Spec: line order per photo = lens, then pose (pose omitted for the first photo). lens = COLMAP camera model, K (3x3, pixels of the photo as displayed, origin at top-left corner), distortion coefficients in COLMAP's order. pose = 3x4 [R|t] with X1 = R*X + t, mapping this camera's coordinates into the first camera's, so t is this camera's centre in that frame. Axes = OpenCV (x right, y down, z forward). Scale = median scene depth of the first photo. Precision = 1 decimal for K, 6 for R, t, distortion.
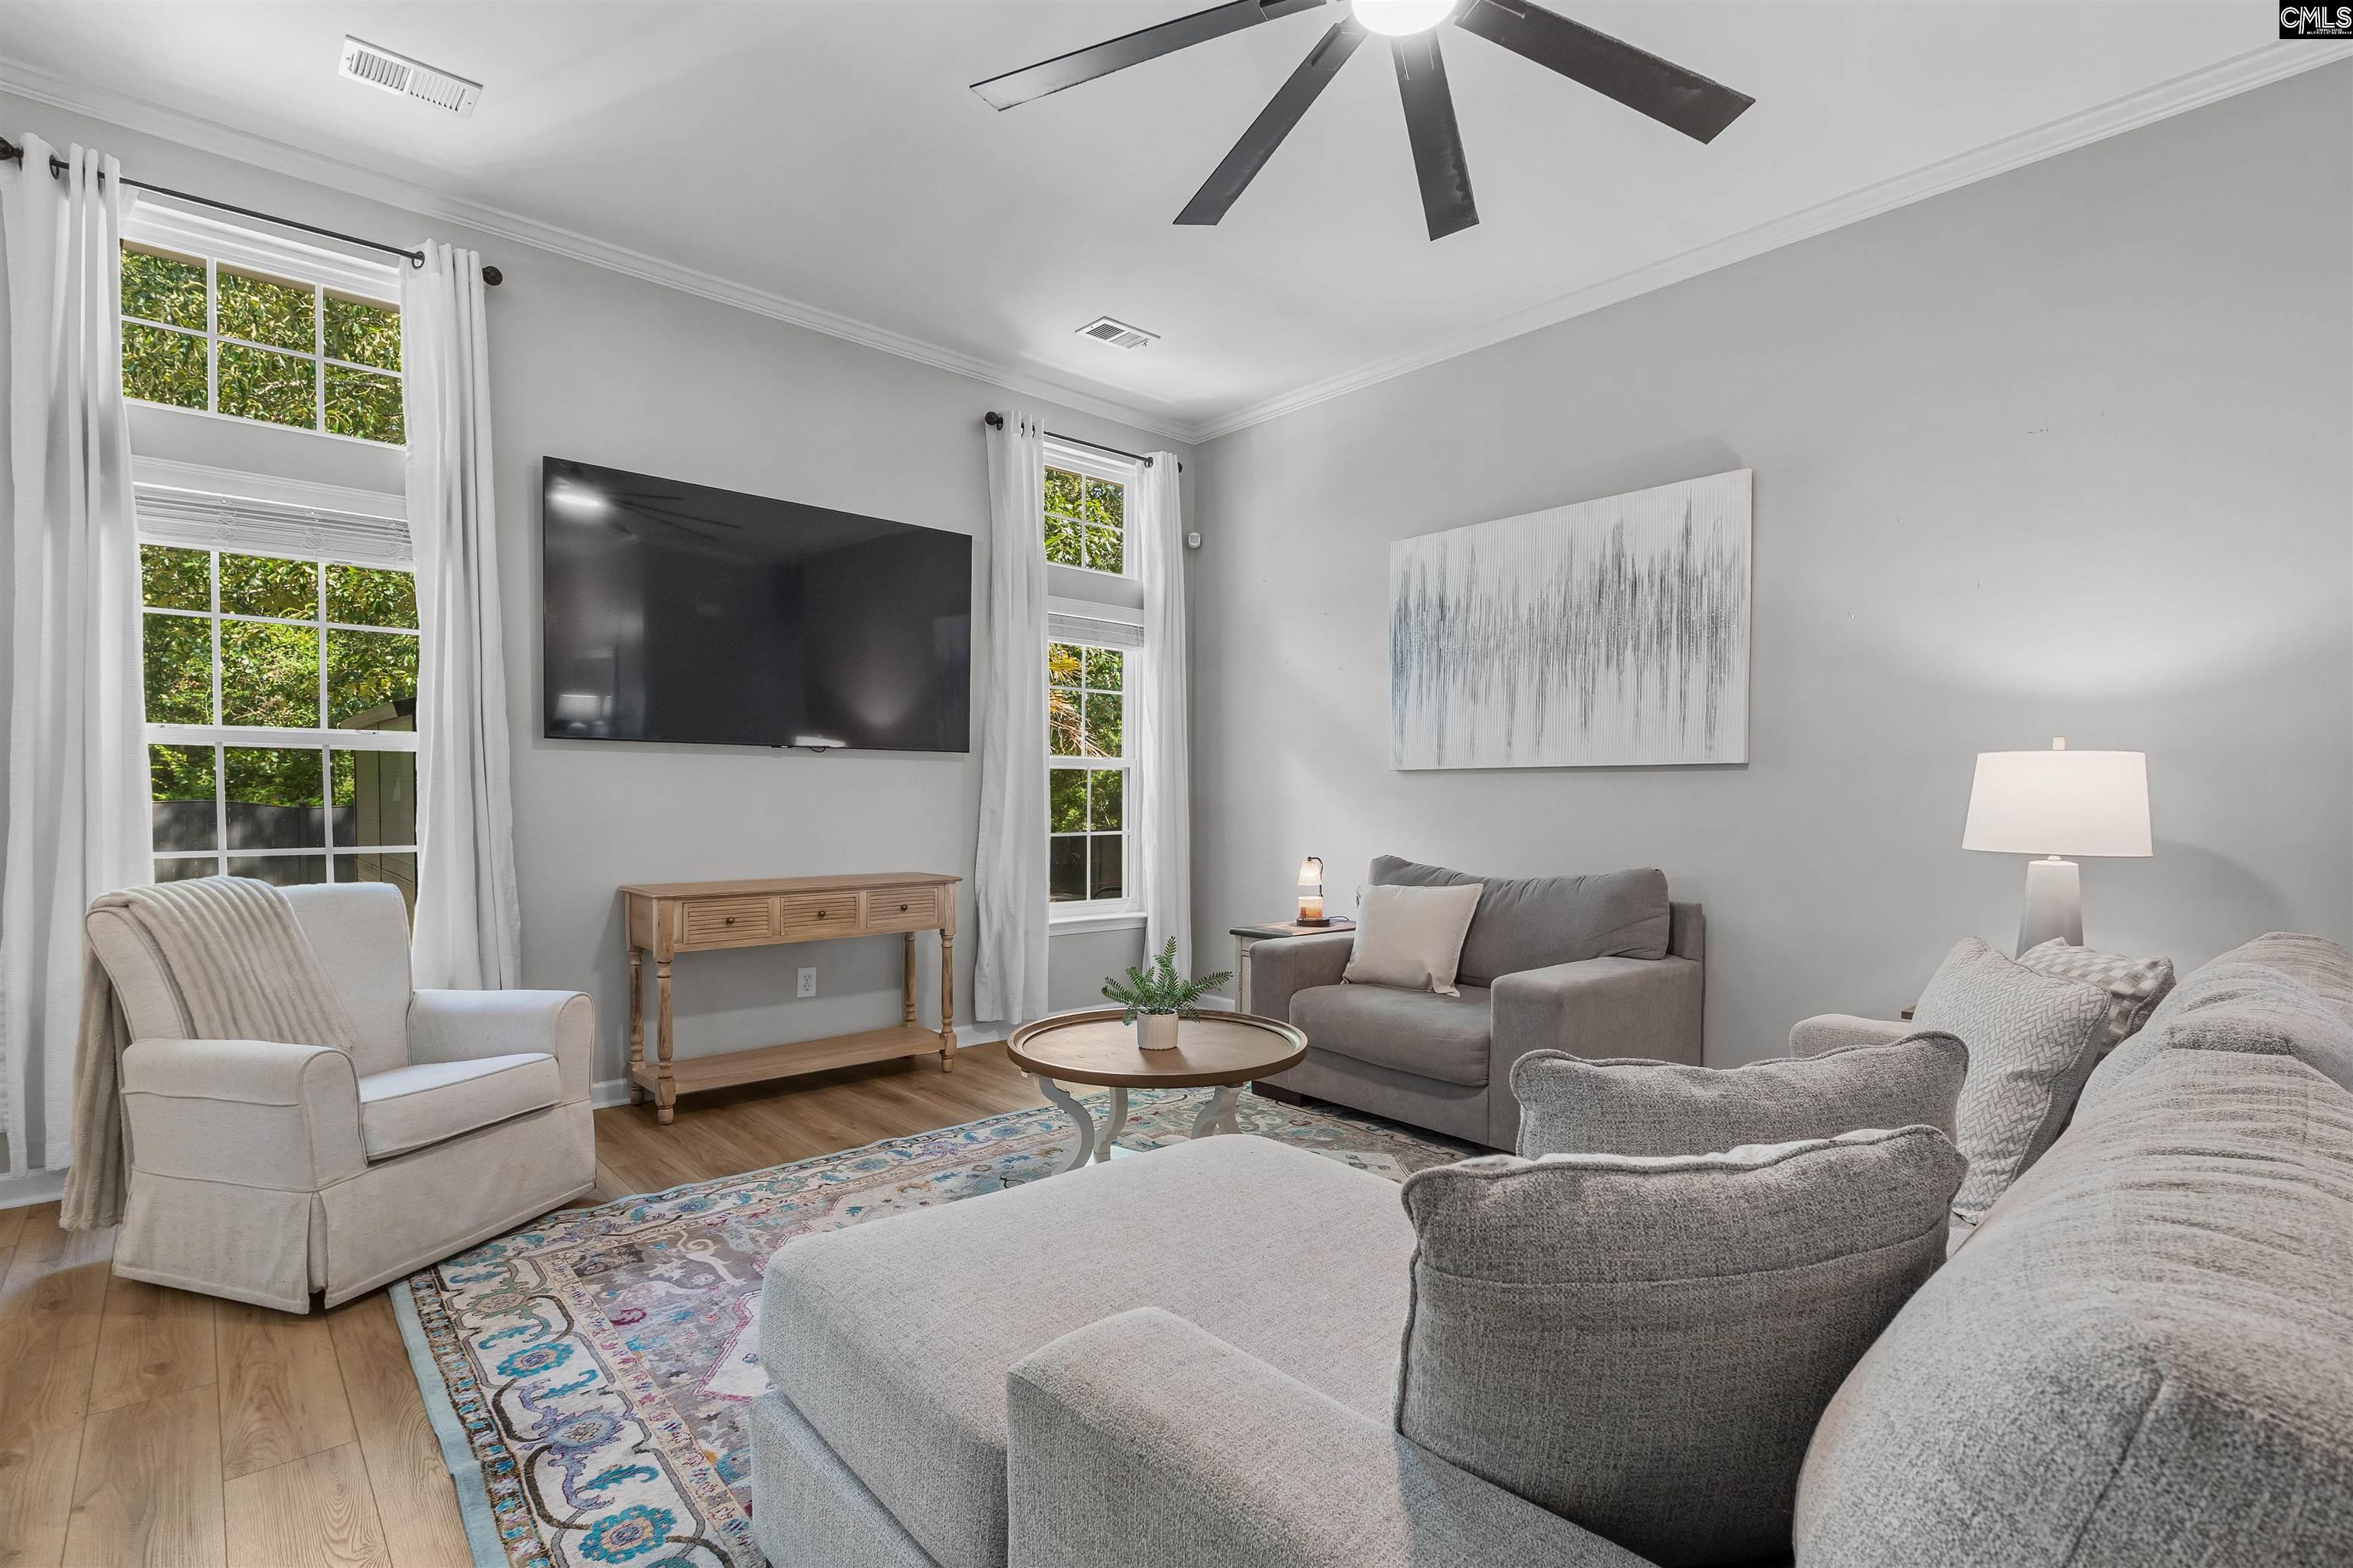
lens RADIAL K [[1114.3, 0, 1242.9], [0, 1114.3, 812.5], [0, 0, 1]] dist [0.003585, 0.000098]
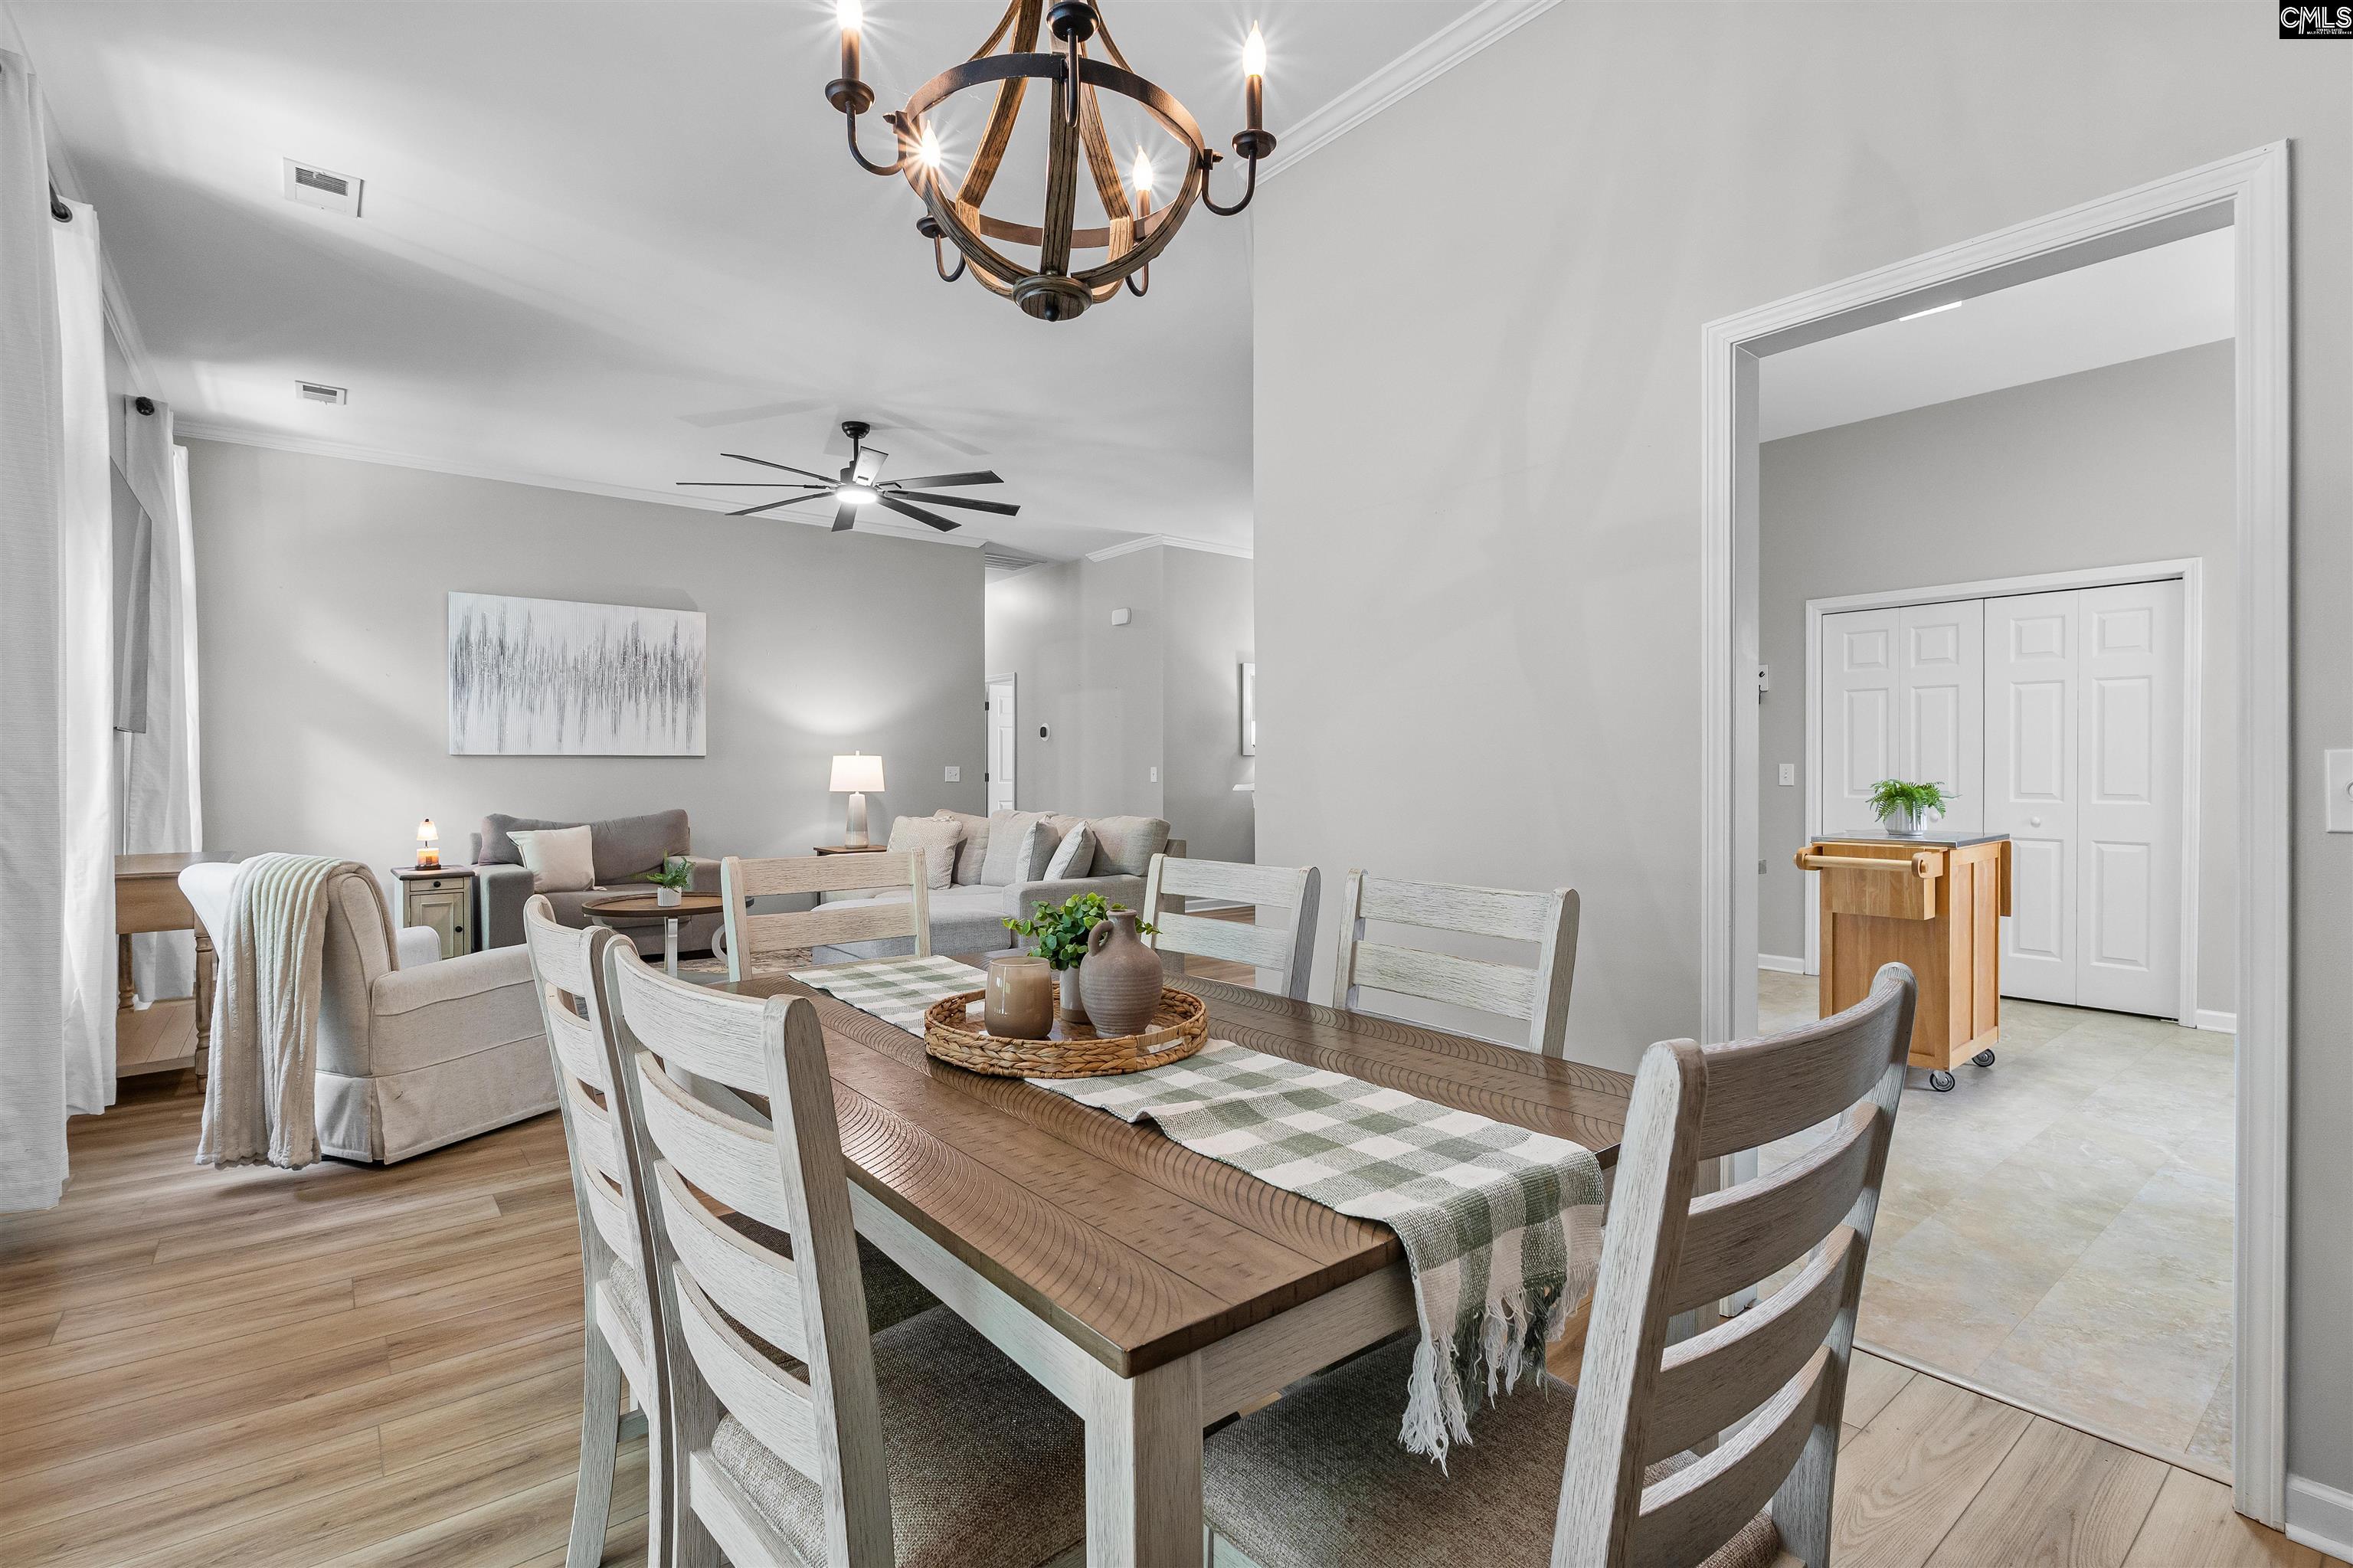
lens RADIAL K [[1100.1, 0, 1162.1], [0, 1100.1, 781.2], [0, 0, 1]] dist [-0.002587, -0.000624]
pose [[0.072656, -0.020672, 0.997143, -1.370695], [0.010648, 0.999744, 0.019950, -0.025746], [-0.997300, 0.009168, 0.072858, 0.011314]]
